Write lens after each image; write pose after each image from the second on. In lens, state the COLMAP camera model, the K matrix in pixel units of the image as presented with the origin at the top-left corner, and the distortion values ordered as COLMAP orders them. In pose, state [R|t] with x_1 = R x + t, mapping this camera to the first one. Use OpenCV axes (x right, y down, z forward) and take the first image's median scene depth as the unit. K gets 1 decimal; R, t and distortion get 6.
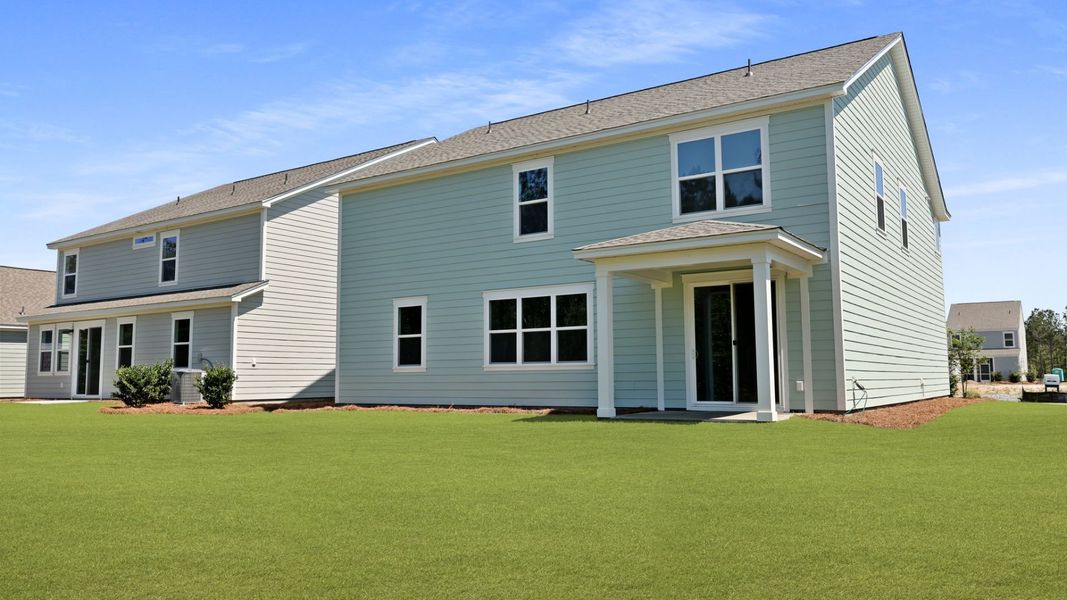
lens RADIAL K [[815.3, 0, 523.6], [0, 815.3, 294.7], [0, 0, 1]] dist [-0.005189, 0.002913]
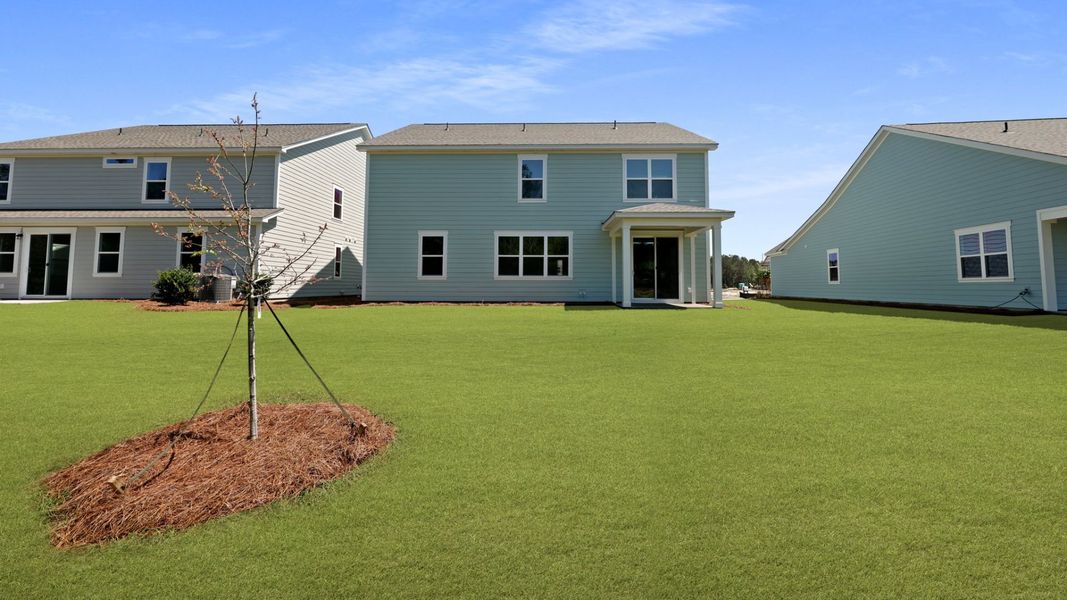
lens RADIAL K [[417.4, 0, 523.2], [0, 417.4, 263.7], [0, 0, 1]] dist [-0.000492, -0.000734]
pose [[0.837358, 0.040014, 0.545188, -0.448407], [-0.065584, 0.997467, 0.027522, 0.034867], [-0.542706, -0.058801, 0.837862, 0.278598]]
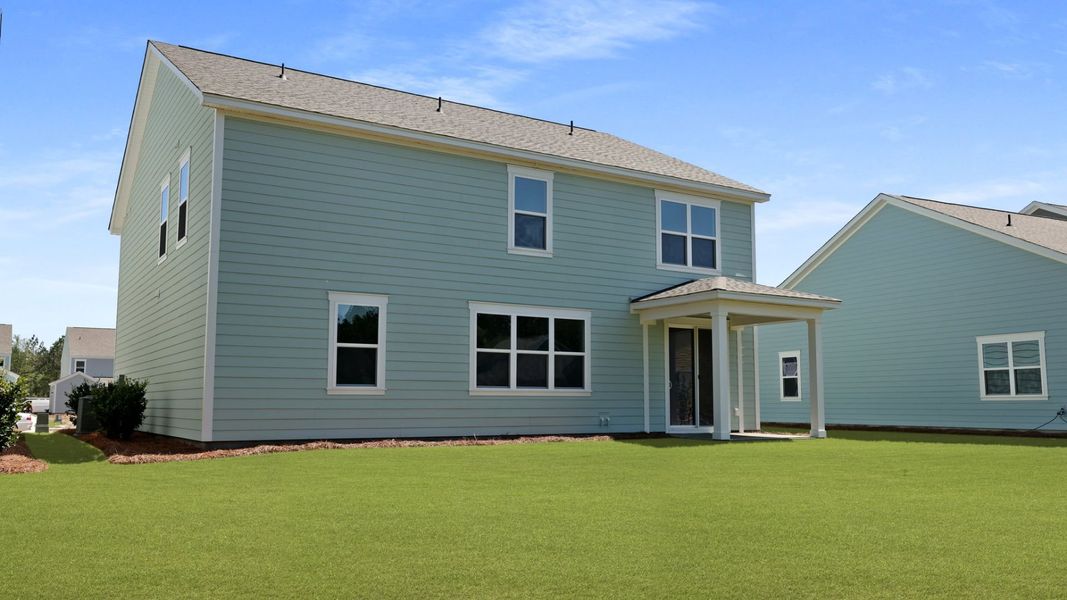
lens RADIAL K [[874.6, 0, 538.0], [0, 874.6, 307.3], [0, 0, 1]] dist [0.002620, 0.014409]
pose [[0.393422, 0.109819, 0.912776, -0.854622], [-0.097211, 0.992243, -0.077480, 0.065709], [-0.914204, -0.058249, 0.401045, 0.572669]]
